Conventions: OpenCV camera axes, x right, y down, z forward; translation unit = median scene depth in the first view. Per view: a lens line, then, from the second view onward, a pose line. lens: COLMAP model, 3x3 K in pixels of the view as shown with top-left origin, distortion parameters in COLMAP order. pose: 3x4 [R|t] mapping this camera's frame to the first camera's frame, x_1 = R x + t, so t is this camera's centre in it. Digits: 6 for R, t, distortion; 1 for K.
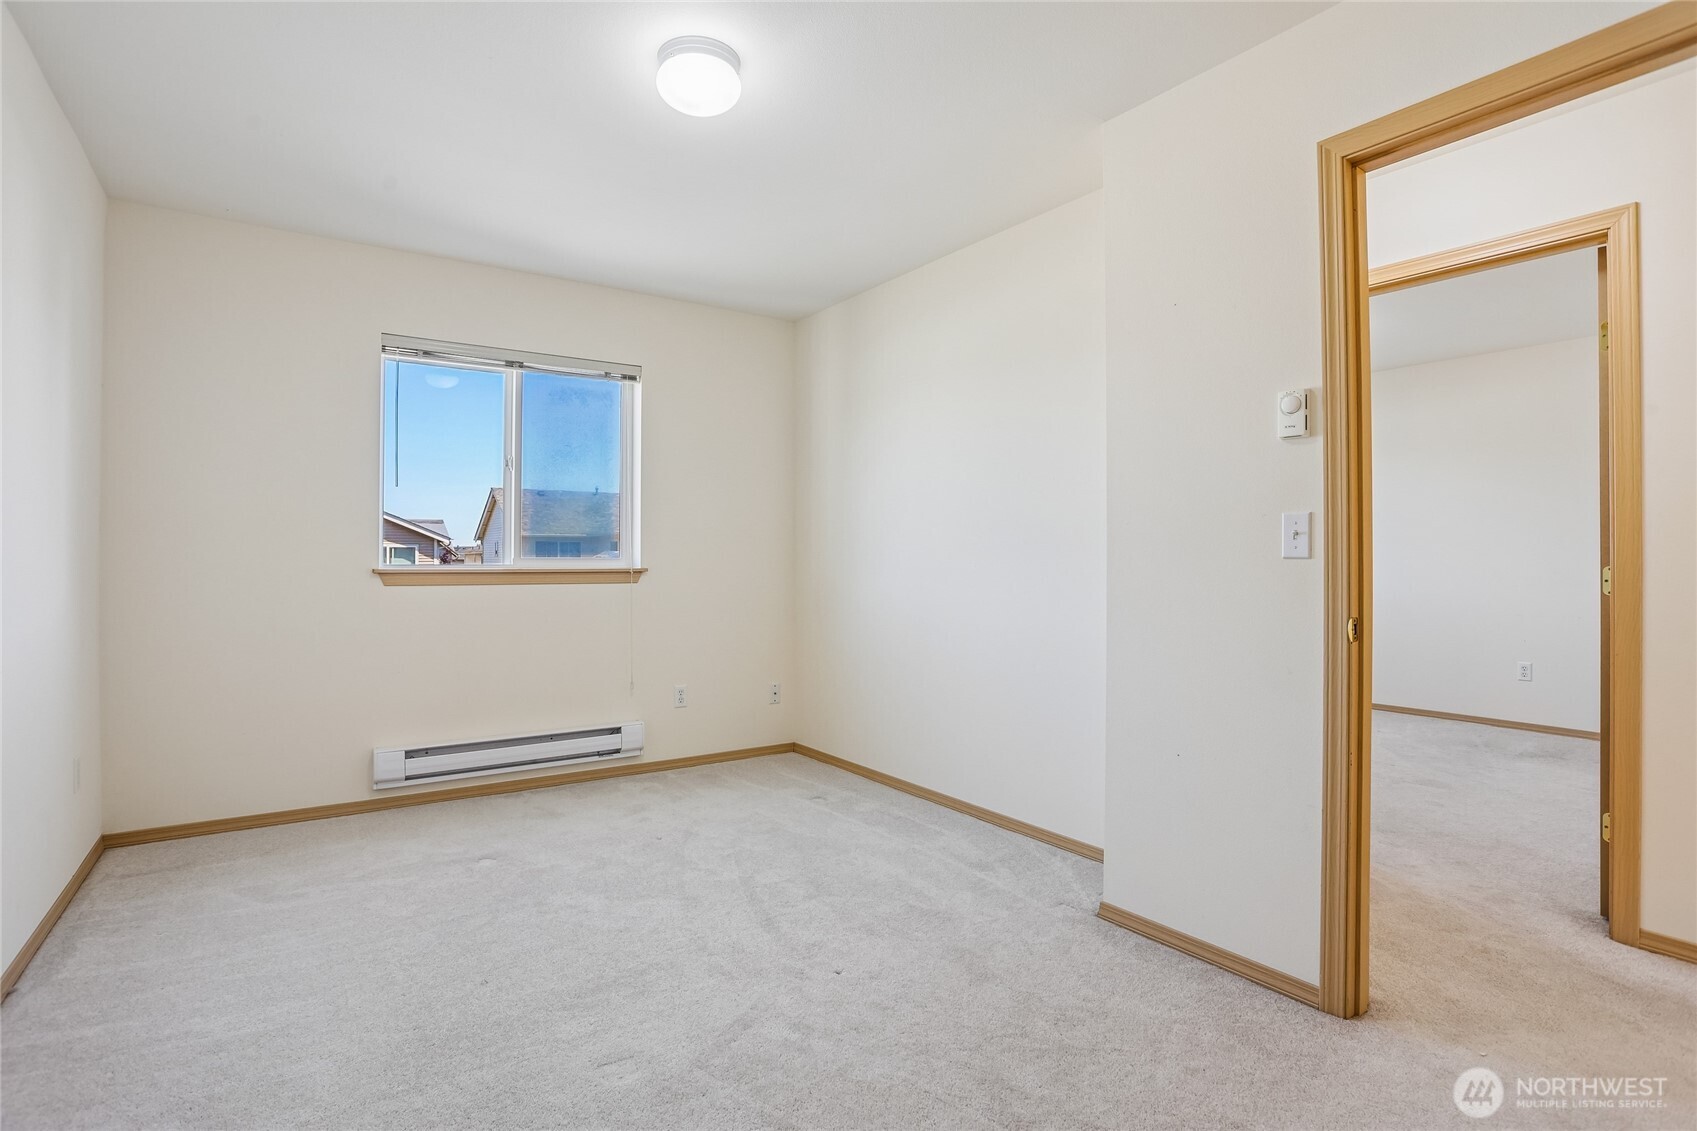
lens RADIAL K [[833.4, 0, 846.9], [0, 833.4, 557.7], [0, 0, 1]] dist [-0.057657, 0.035277]
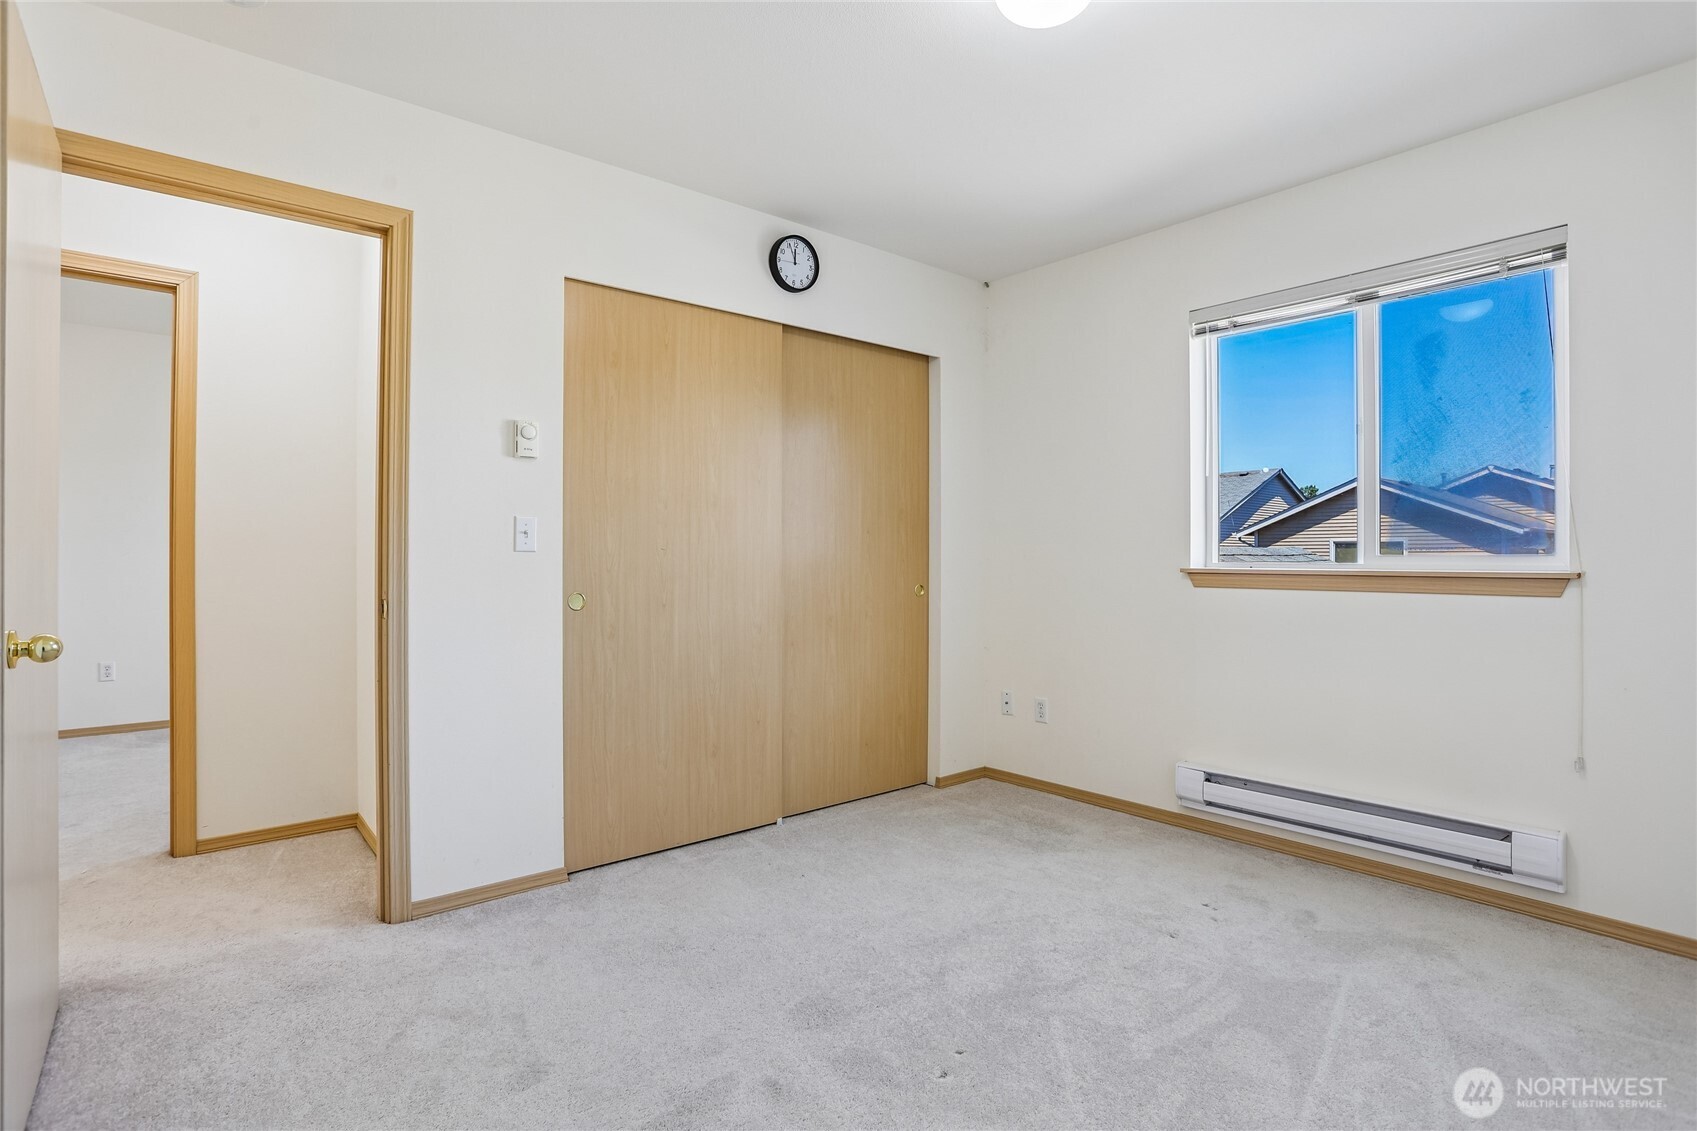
lens RADIAL K [[833.4, 0, 846.9], [0, 833.4, 557.7], [0, 0, 1]] dist [-0.057657, 0.035277]
pose [[0.114921, 0.000060, -0.993375, 0.267966], [0.001216, 0.999999, 0.000201, 0.000821], [0.993374, -0.001231, 0.114921, 0.442610]]
